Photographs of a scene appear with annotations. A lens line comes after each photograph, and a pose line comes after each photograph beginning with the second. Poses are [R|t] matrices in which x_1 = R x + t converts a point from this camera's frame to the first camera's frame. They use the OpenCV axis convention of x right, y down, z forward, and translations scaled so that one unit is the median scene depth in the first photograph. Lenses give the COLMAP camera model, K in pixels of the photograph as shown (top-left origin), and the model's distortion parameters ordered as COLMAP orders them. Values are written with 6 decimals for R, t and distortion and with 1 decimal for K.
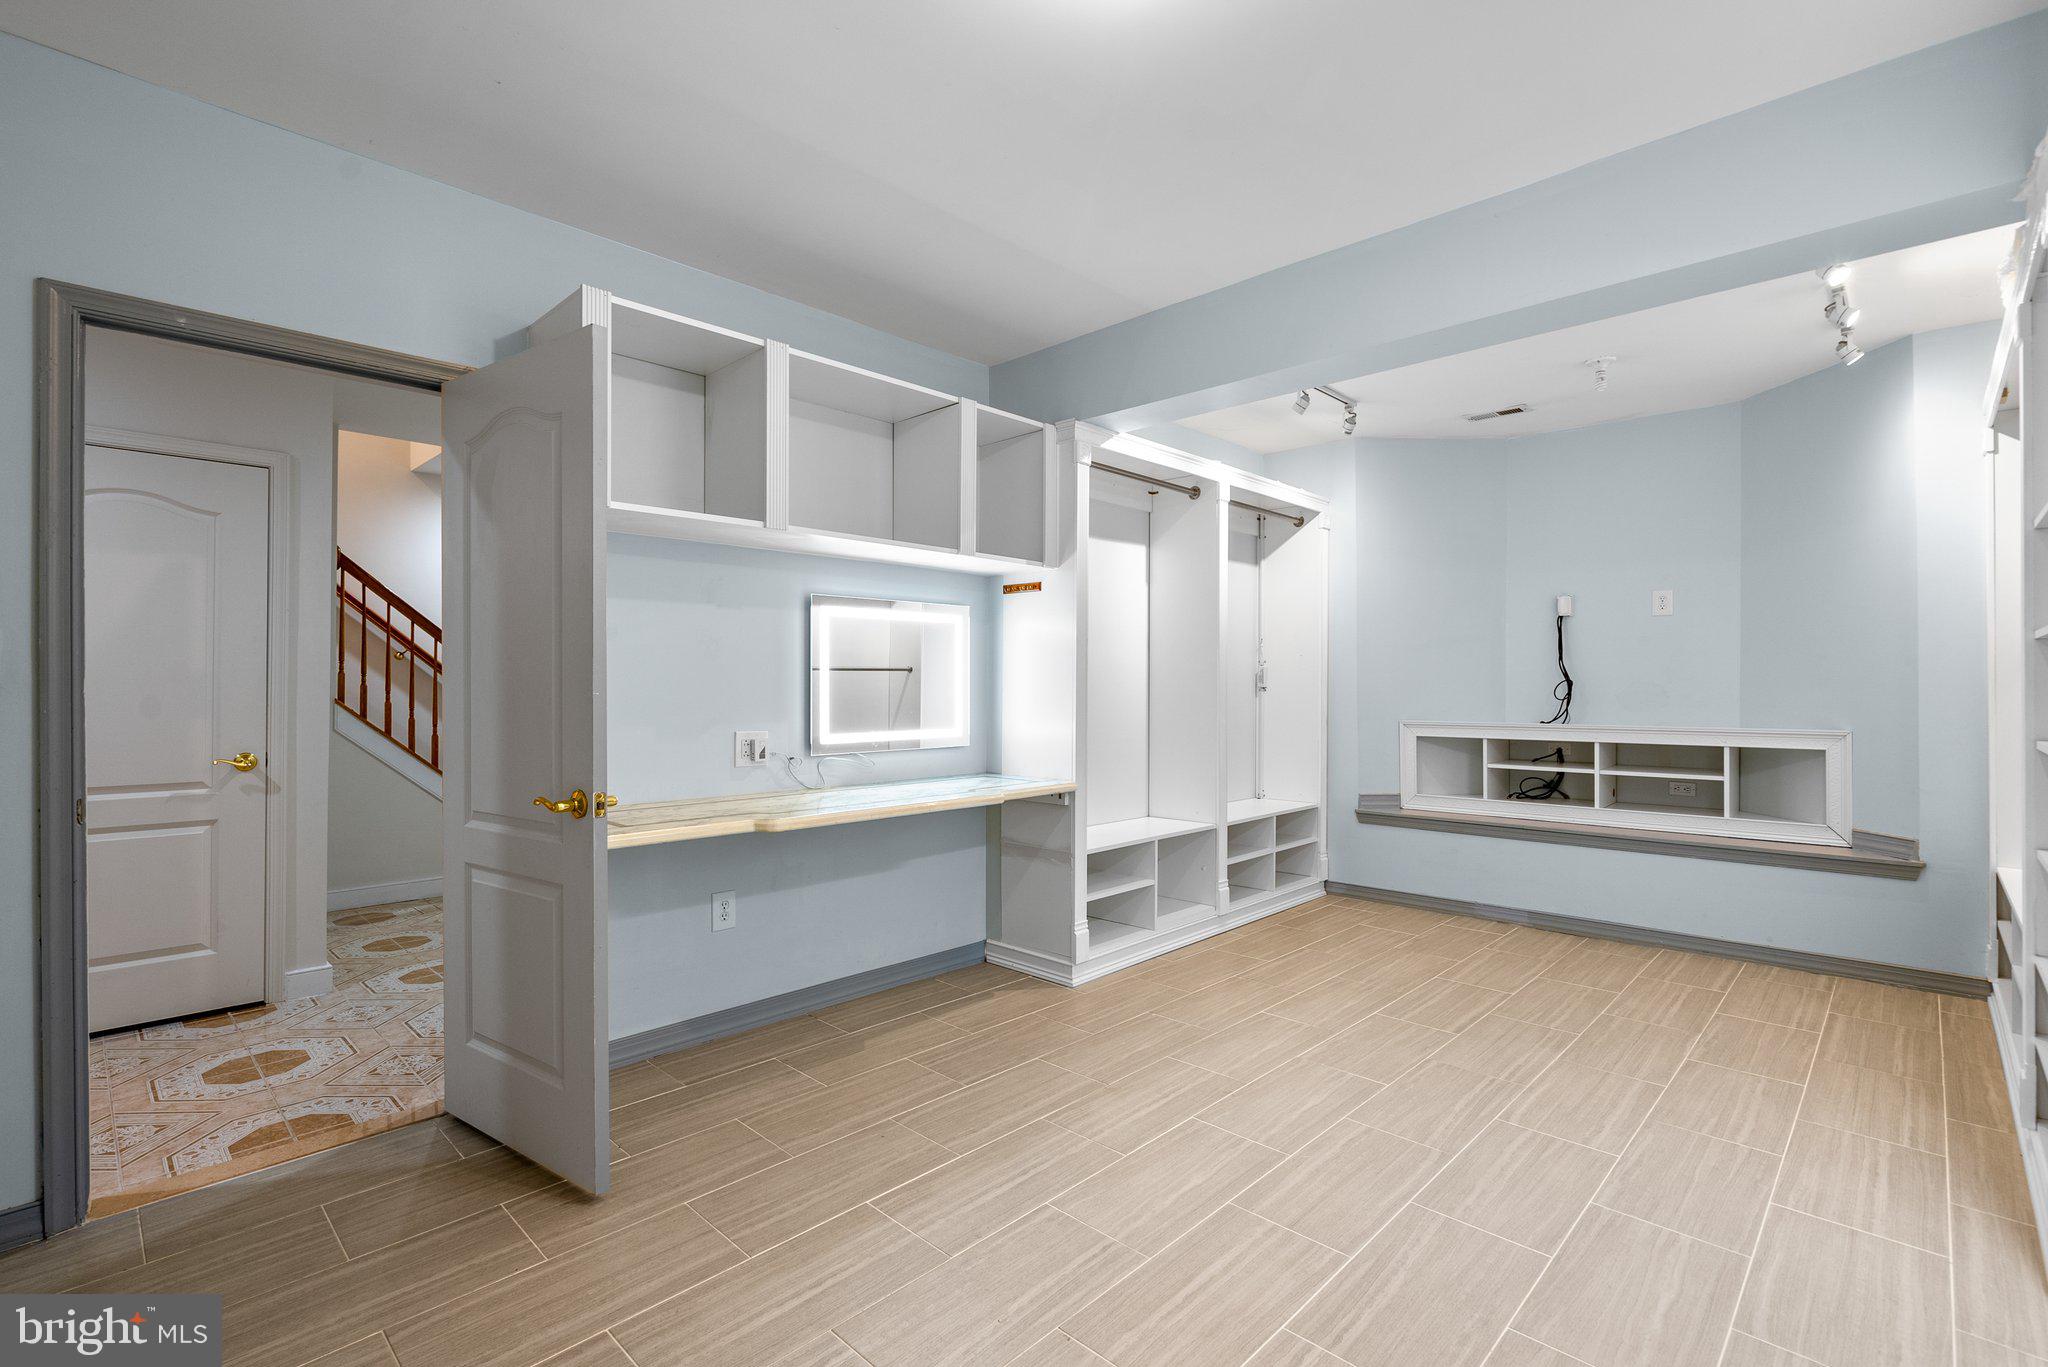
lens RADIAL K [[935.2, 0, 1013.1], [0, 935.2, 681.5], [0, 0, 1]] dist [0.003908, -0.003234]
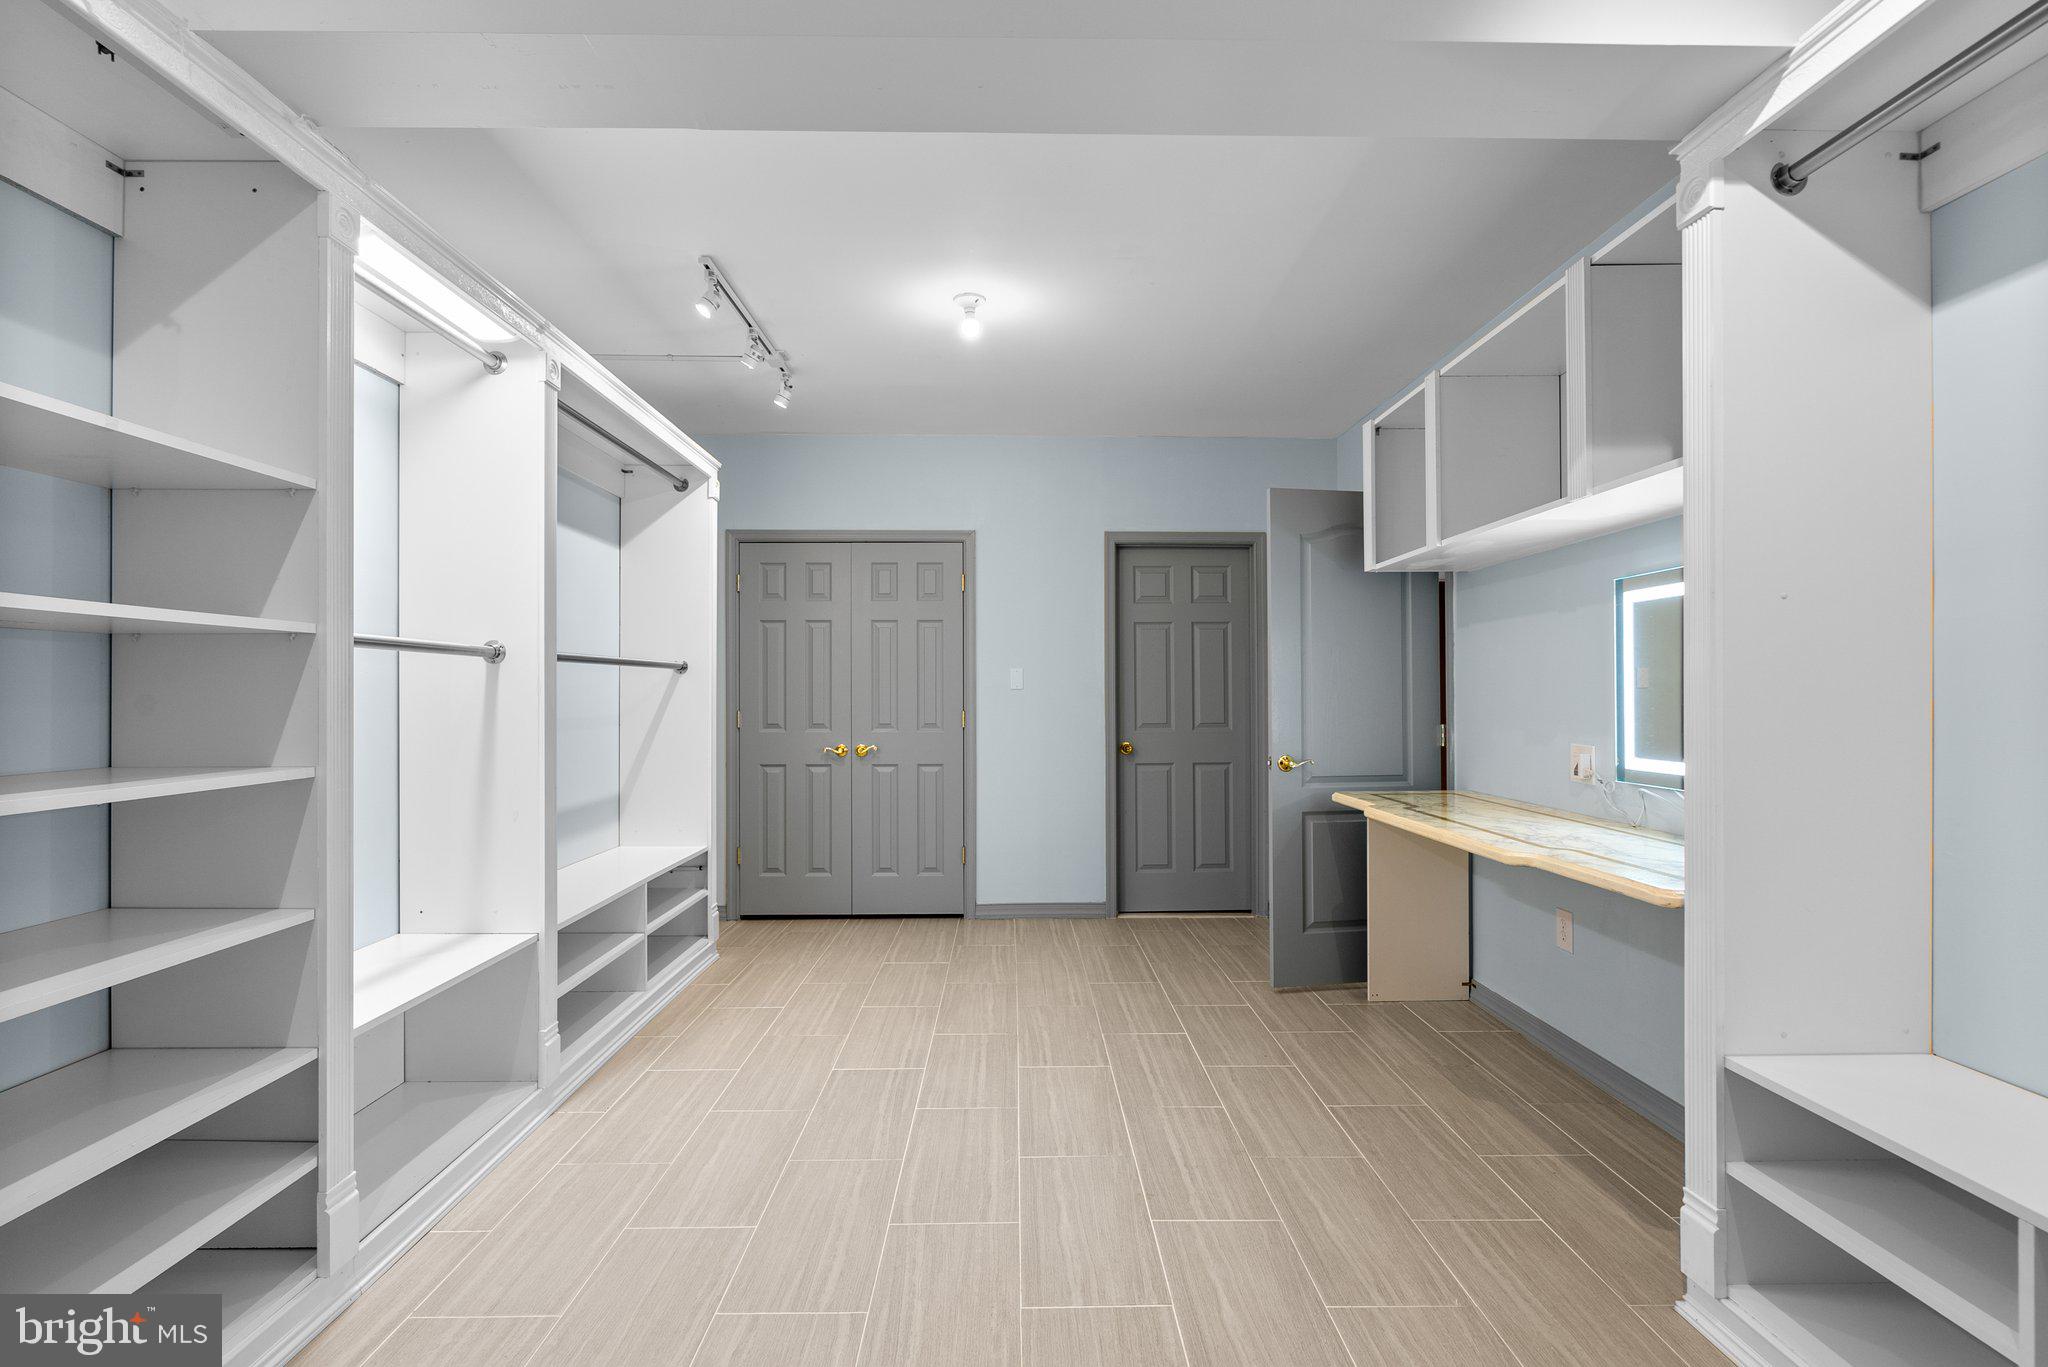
lens RADIAL K [[935.2, 0, 1018.6], [0, 935.2, 690.9], [0, 0, 1]] dist [0.003908, -0.003234]
pose [[-0.707538, -0.002329, -0.706672, 0.966520], [0.006143, 0.999937, -0.009446, 0.009520], [0.706649, -0.011025, -0.707478, 1.639535]]
